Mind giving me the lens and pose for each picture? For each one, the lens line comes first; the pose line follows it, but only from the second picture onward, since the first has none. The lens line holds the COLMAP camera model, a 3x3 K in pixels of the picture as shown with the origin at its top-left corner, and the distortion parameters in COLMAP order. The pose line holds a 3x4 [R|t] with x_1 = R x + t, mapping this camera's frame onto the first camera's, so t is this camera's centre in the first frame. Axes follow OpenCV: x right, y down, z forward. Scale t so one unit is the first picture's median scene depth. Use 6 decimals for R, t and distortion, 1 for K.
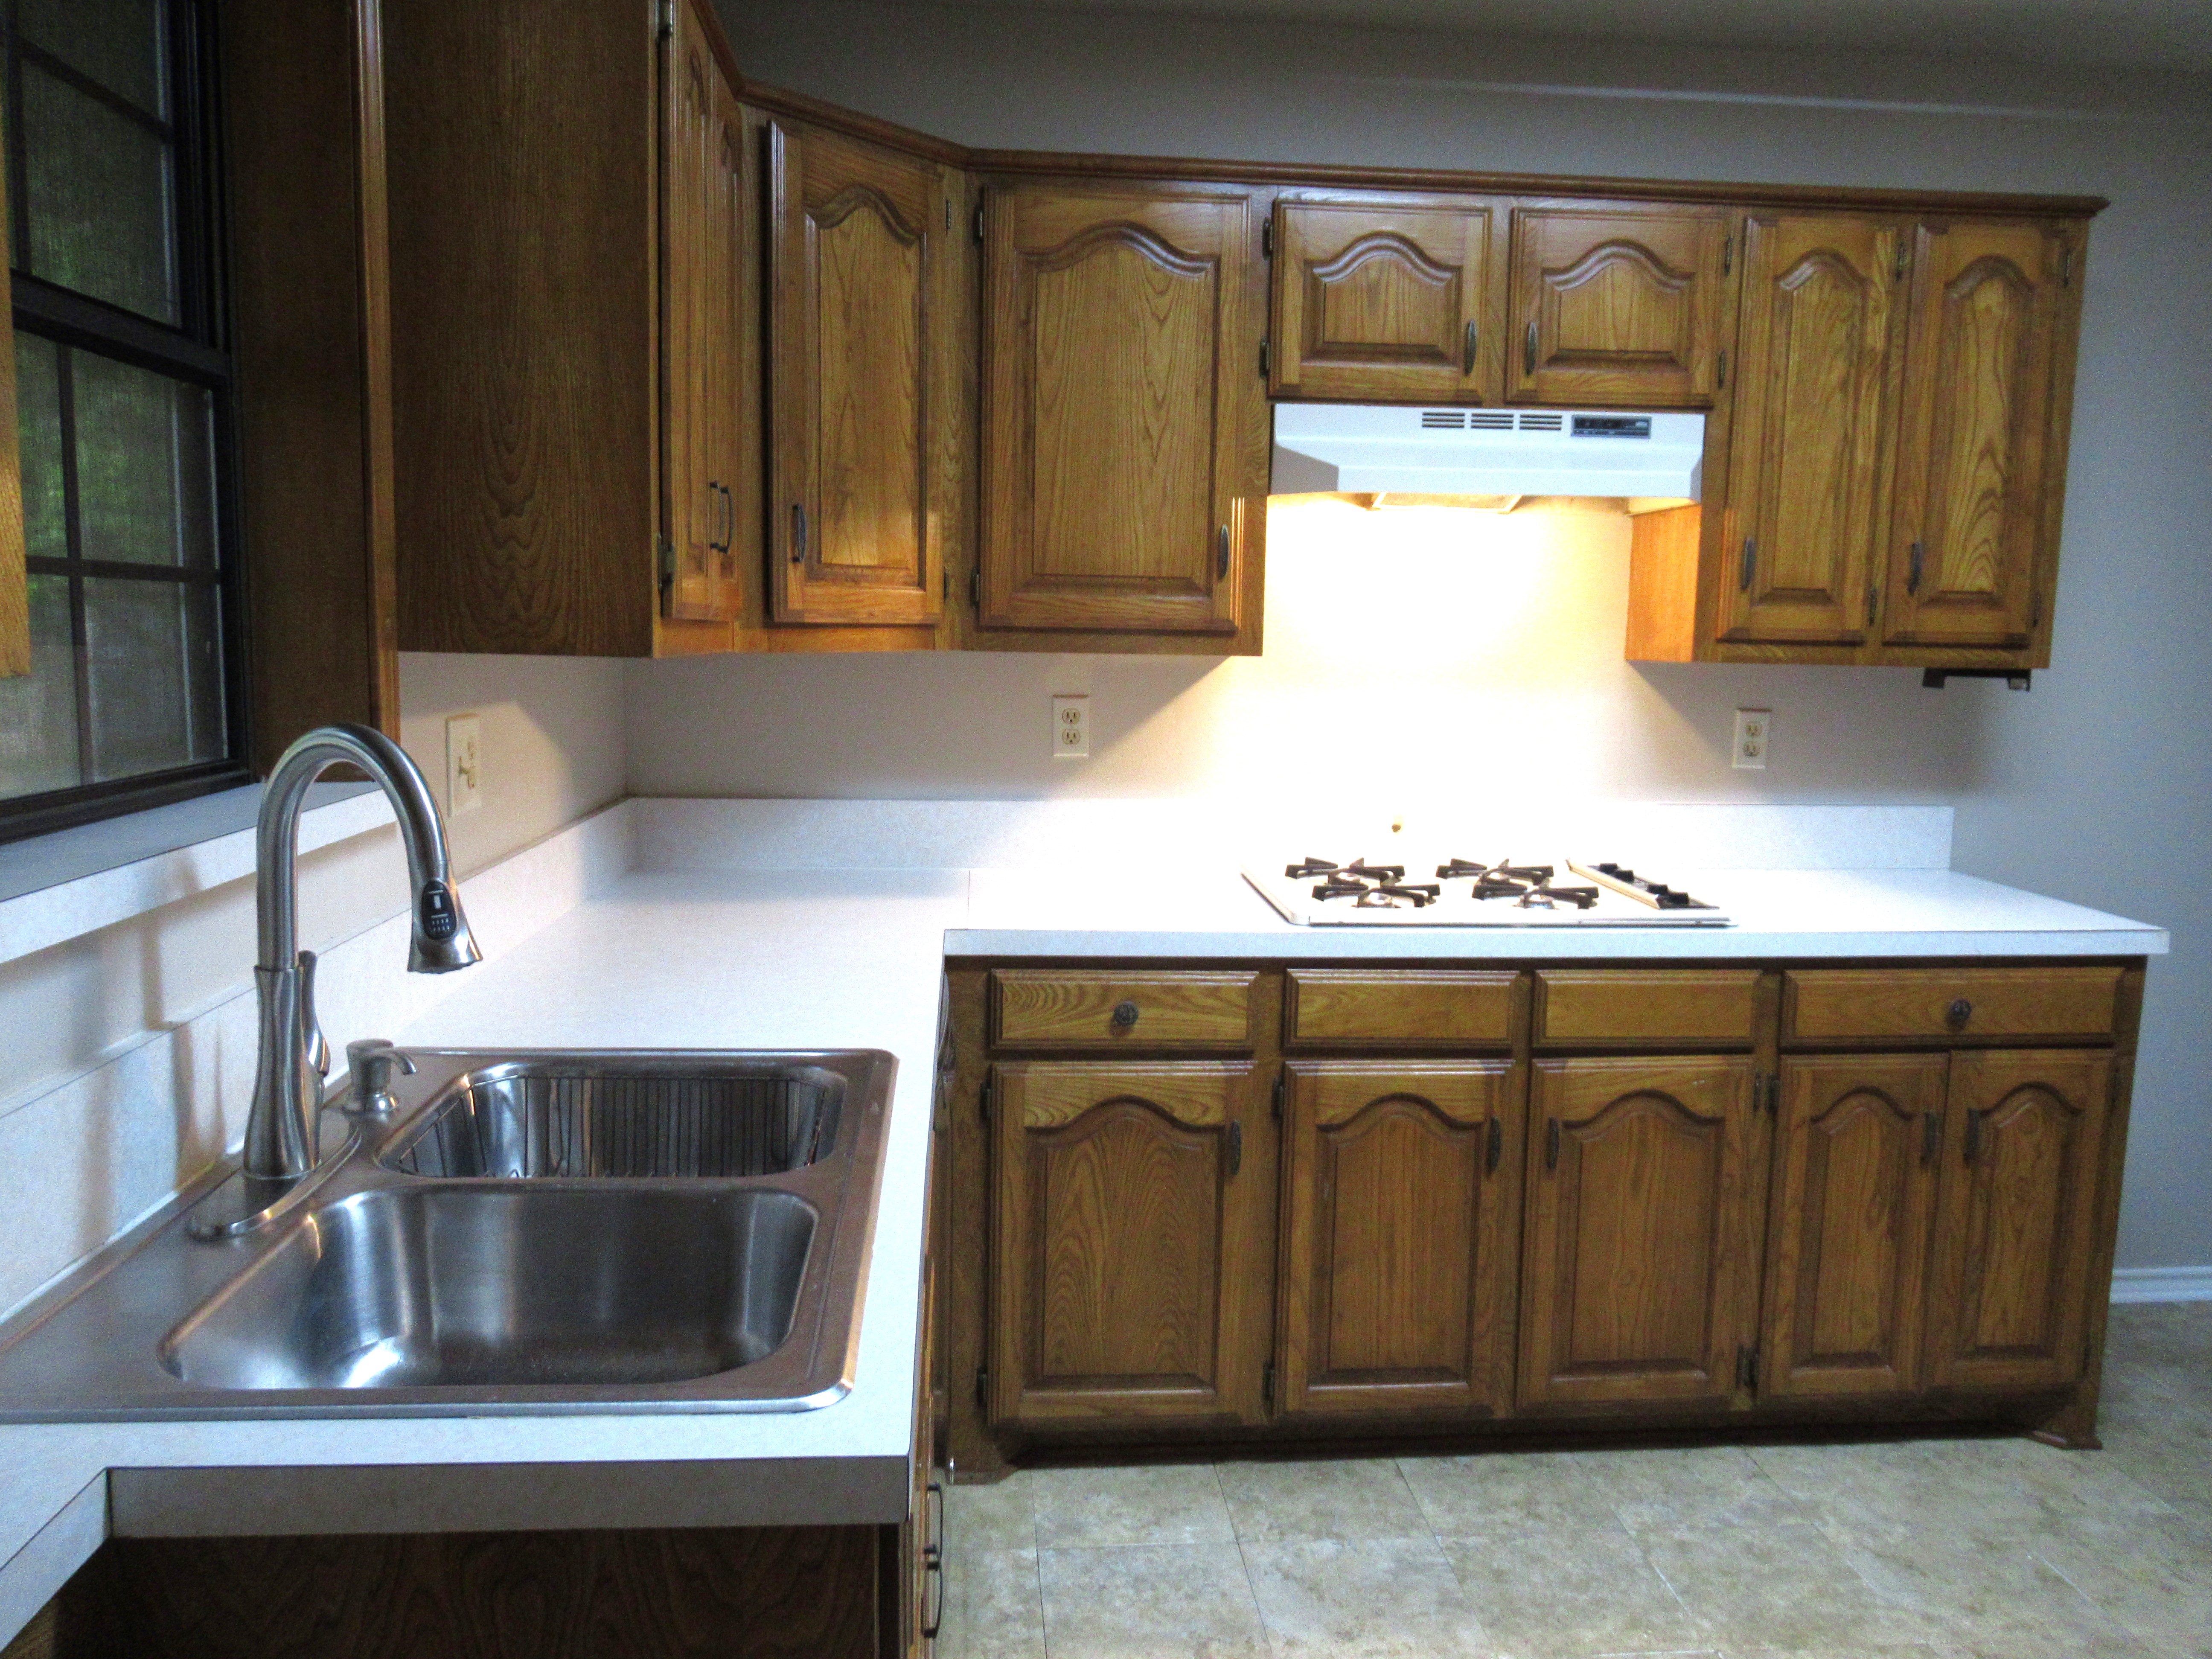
lens RADIAL K [[1644.9, 0, 1093.8], [0, 1644.9, 839.2], [0, 0, 1]] dist [-0.010931, 0.002861]
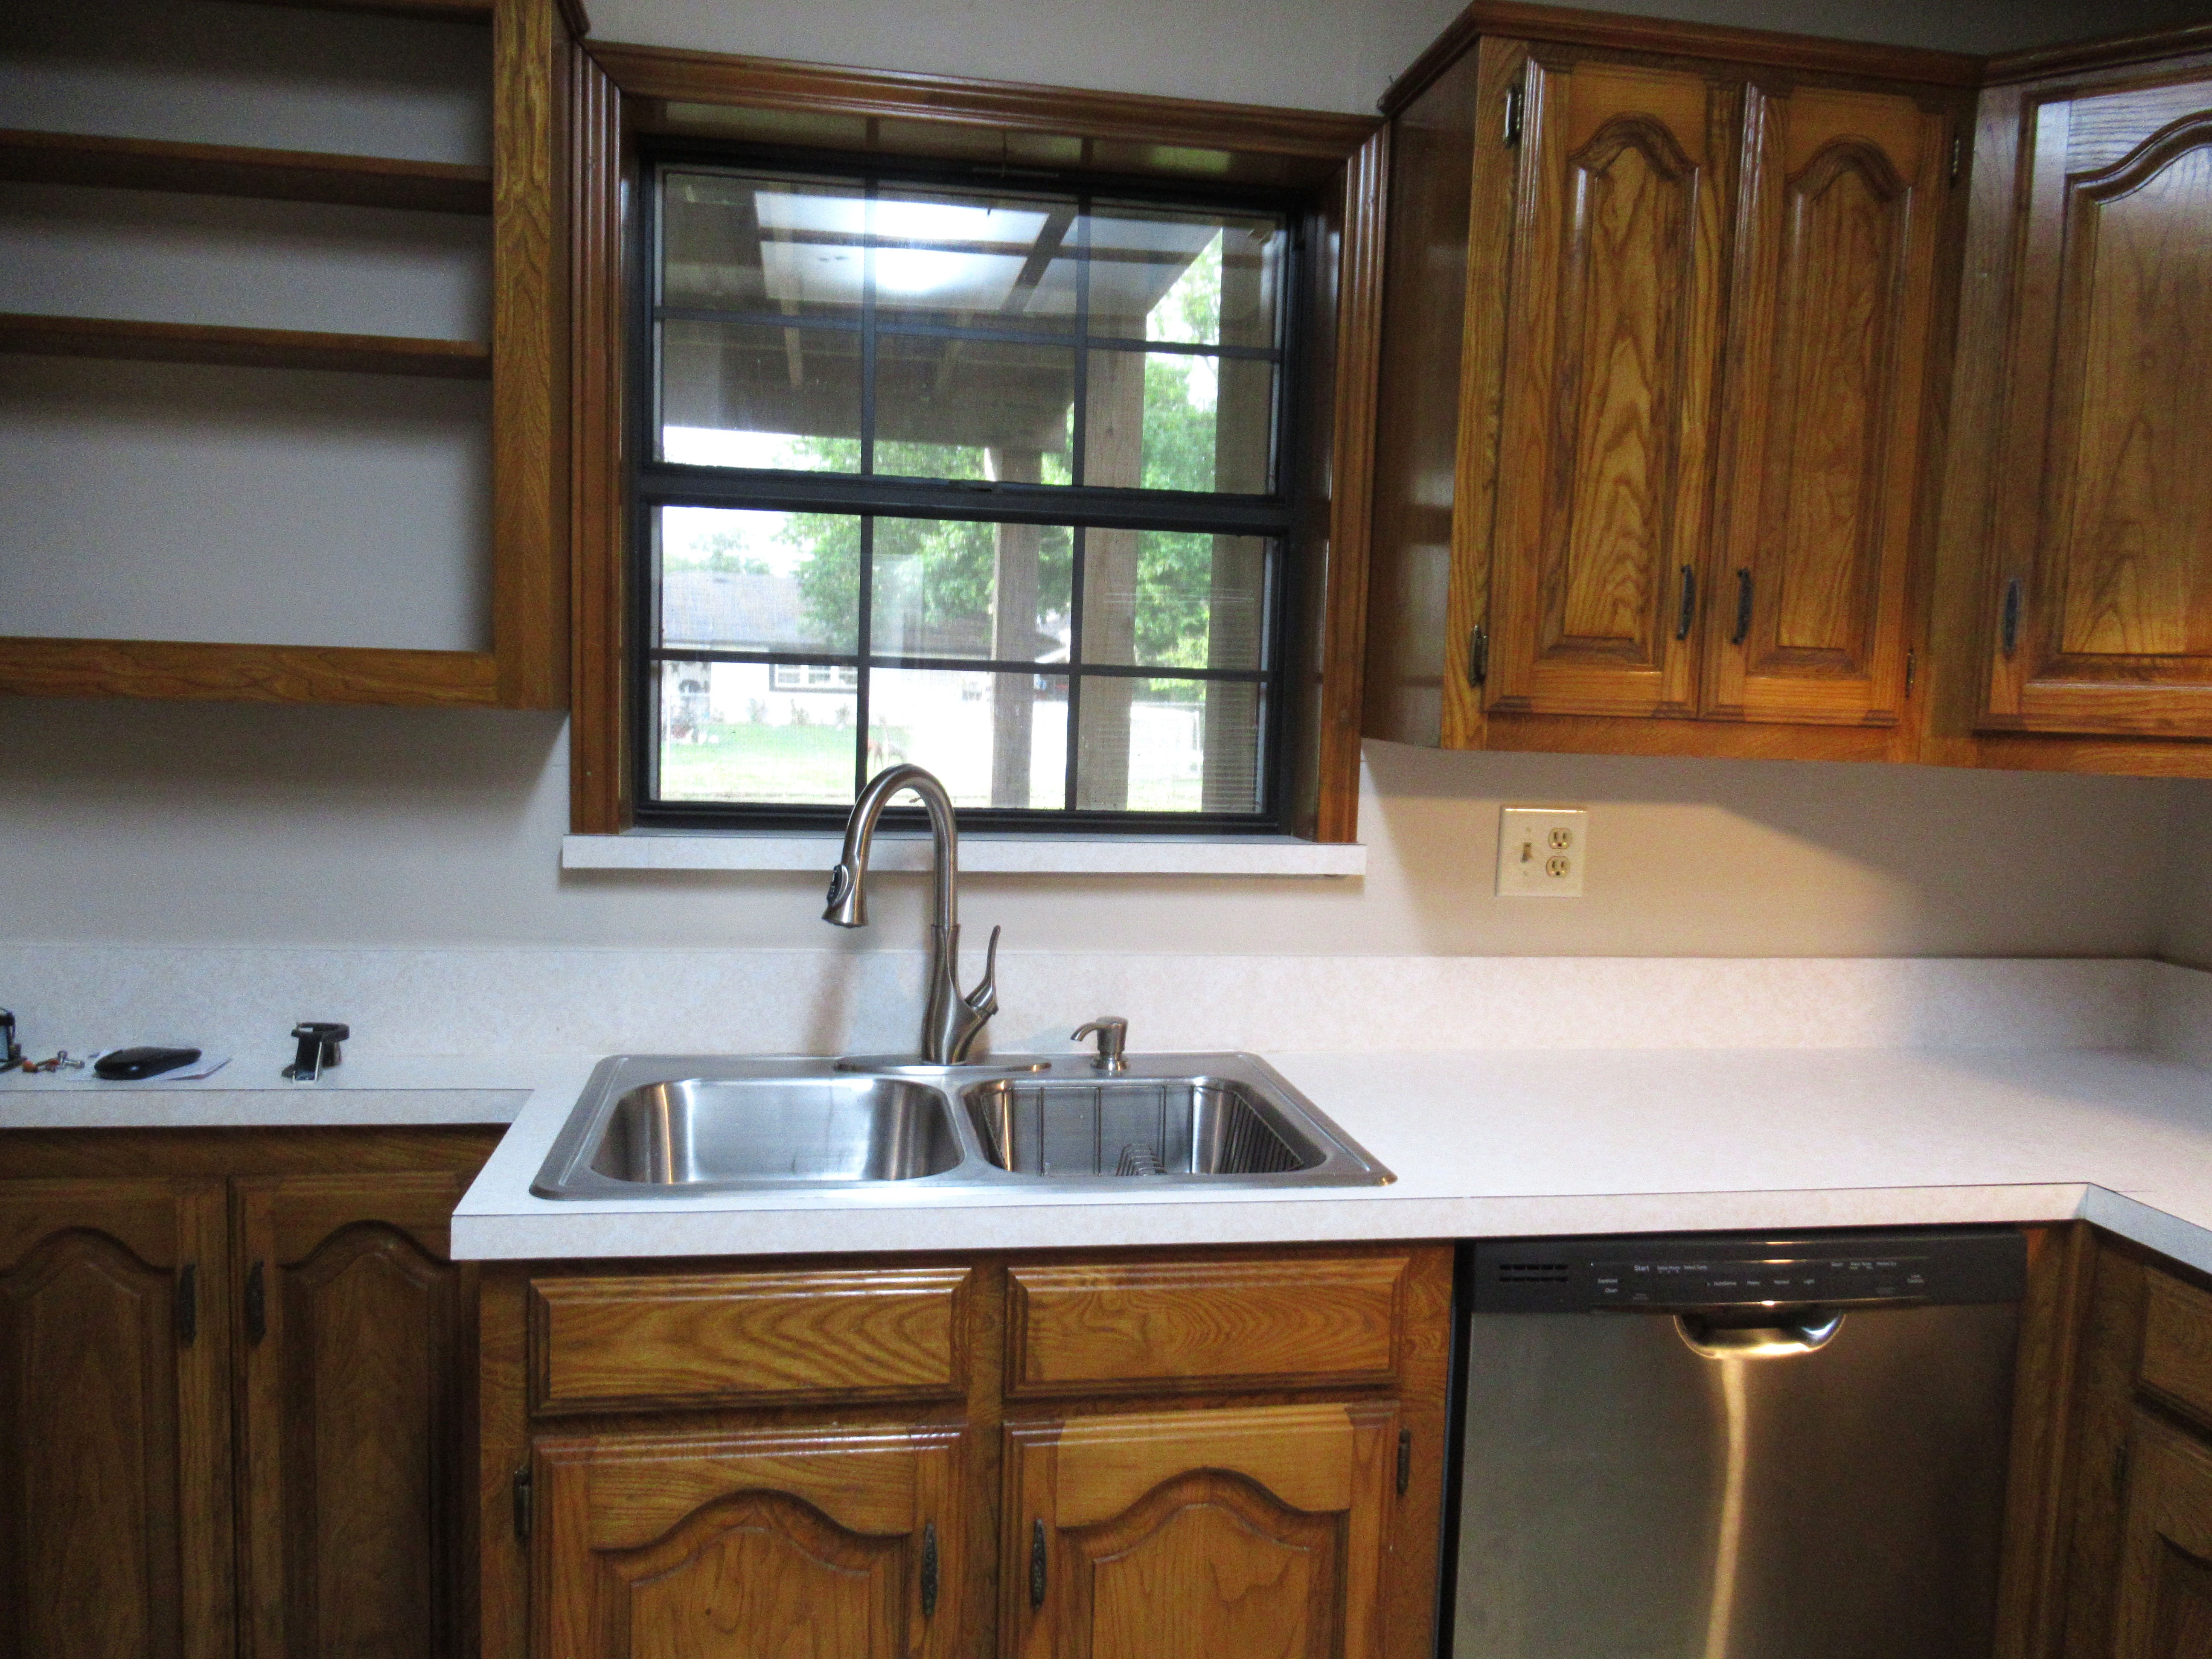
lens RADIAL K [[1644.9, 0, 1093.8], [0, 1644.9, 839.2], [0, 0, 1]] dist [-0.010931, 0.002861]
pose [[0.090487, 0.080490, -0.992640, 0.502046], [-0.156645, 0.985472, 0.065629, -0.061043], [0.983501, 0.149553, 0.101781, 0.476641]]
